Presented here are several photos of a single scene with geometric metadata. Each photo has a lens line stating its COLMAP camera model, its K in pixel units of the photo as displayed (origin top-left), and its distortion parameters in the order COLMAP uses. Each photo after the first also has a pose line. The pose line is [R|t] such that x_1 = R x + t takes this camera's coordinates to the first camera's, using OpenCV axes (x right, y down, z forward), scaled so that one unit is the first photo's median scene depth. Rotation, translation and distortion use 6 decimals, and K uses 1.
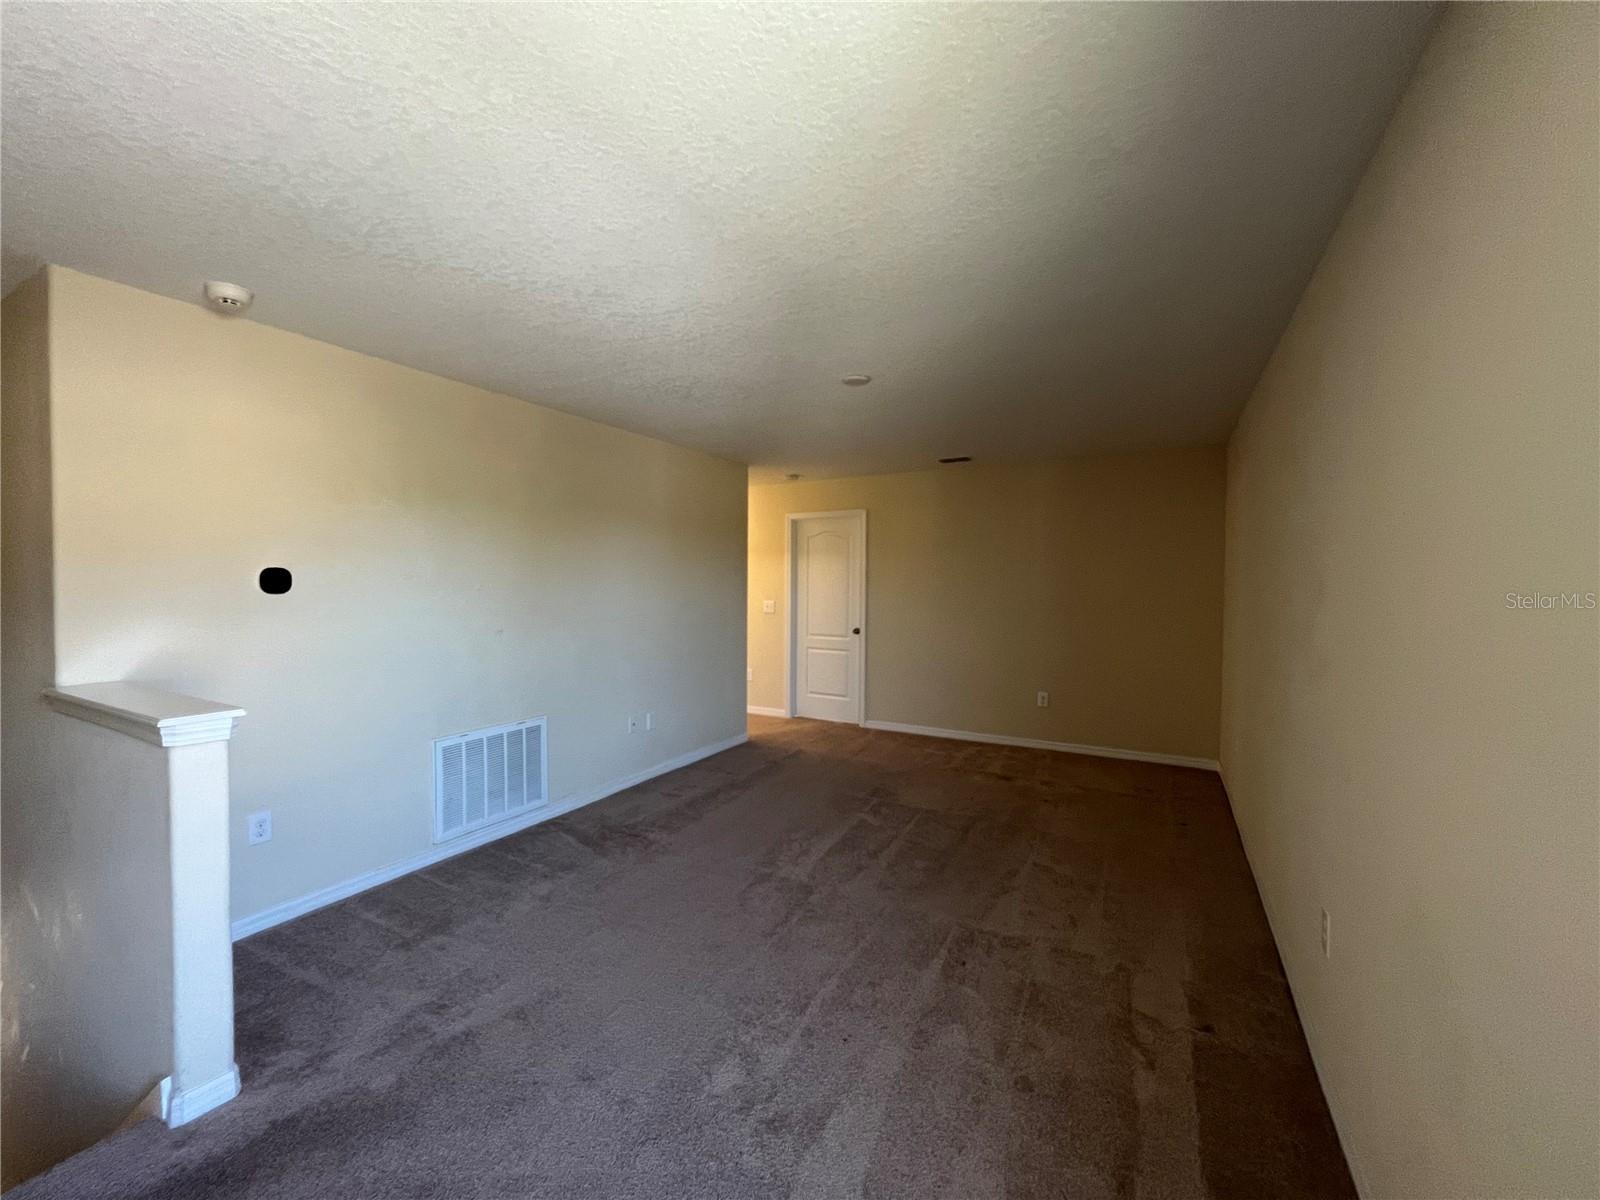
lens RADIAL K [[641.5, 0, 800.2], [0, 641.5, 599.8], [0, 0, 1]] dist [-0.000161, 0.000070]
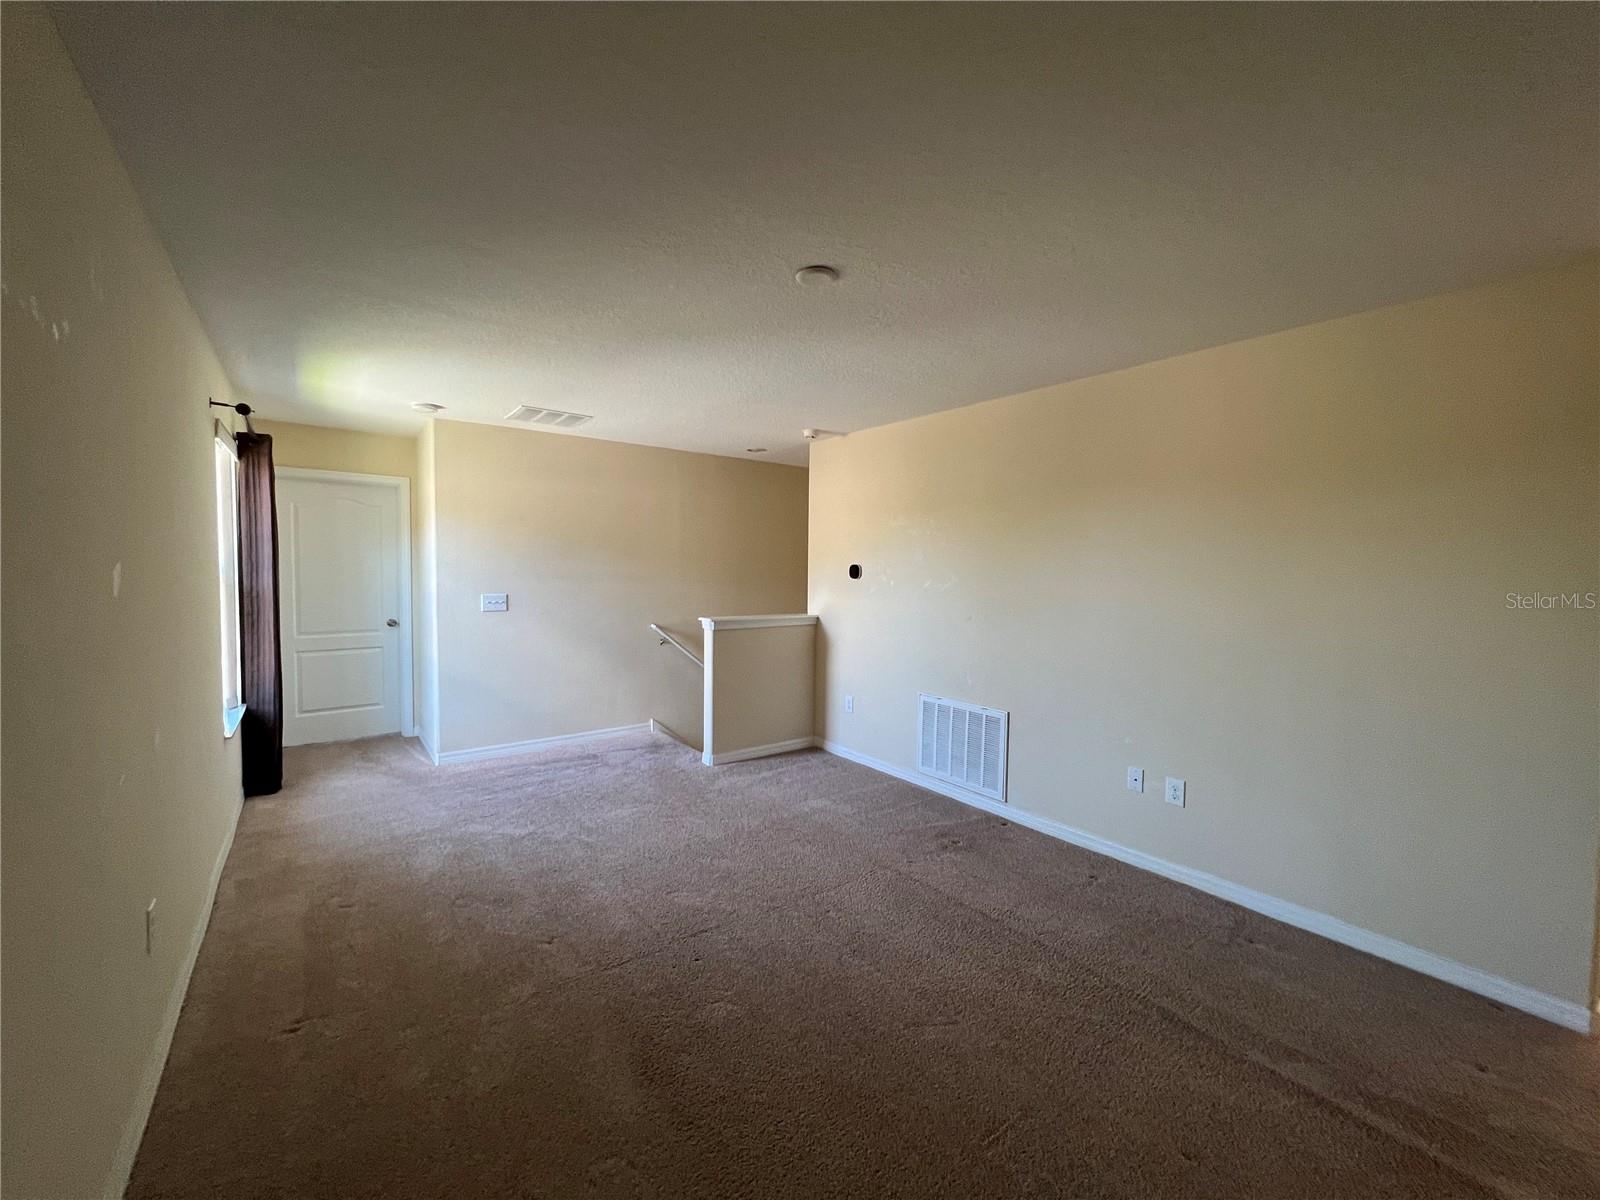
lens RADIAL K [[641.5, 0, 800.3], [0, 641.5, 598.5], [0, 0, 1]] dist [-0.000161, 0.000070]
pose [[-0.404272, 0.035138, -0.913963, 0.672564], [-0.040273, 0.997609, 0.056168, -0.037027], [0.913752, 0.059515, -0.401891, 1.189846]]
